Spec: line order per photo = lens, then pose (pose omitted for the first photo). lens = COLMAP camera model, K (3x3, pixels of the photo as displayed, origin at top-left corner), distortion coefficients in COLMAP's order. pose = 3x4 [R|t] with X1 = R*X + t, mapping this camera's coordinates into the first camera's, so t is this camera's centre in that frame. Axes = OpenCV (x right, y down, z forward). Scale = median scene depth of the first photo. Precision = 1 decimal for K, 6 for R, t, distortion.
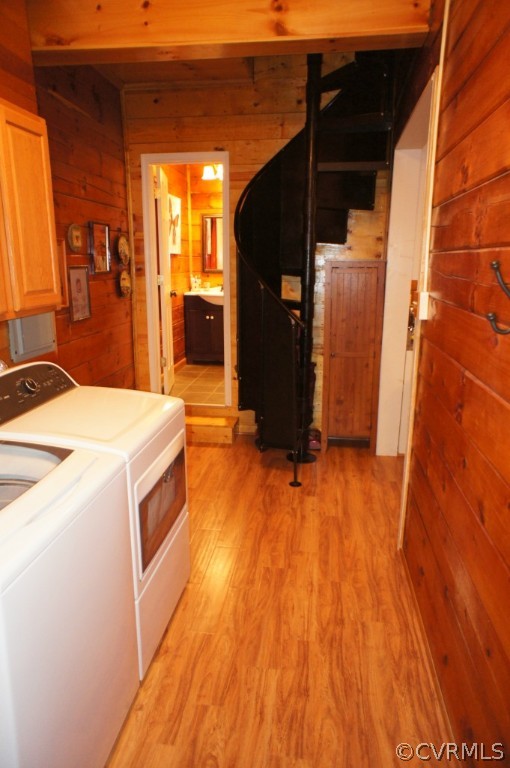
lens RADIAL K [[517.7, 0, 256.5], [0, 517.7, 385.9], [0, 0, 1]] dist [0.027531, 0.013023]
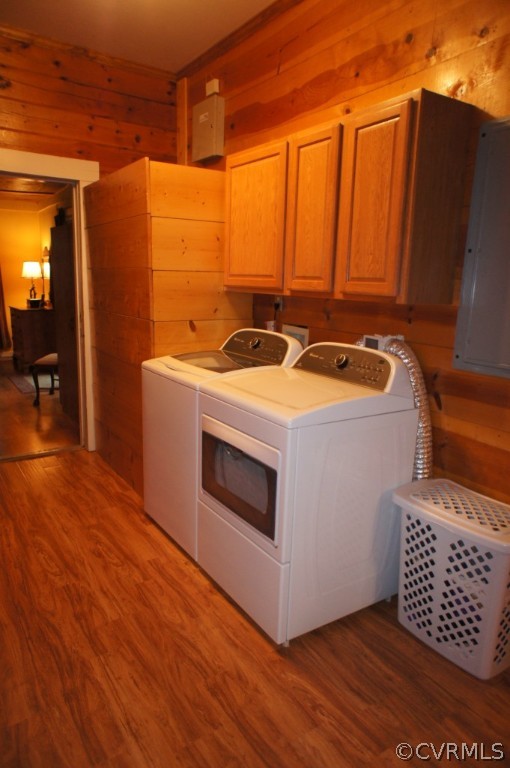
lens RADIAL K [[517.7, 0, 256.7], [0, 517.7, 384.7], [0, 0, 1]] dist [0.027531, 0.013023]
pose [[-0.750477, 0.102937, -0.652831, 0.432637], [-0.177816, 0.919922, 0.349464, -0.312915], [0.636526, 0.378349, -0.672076, 1.591747]]
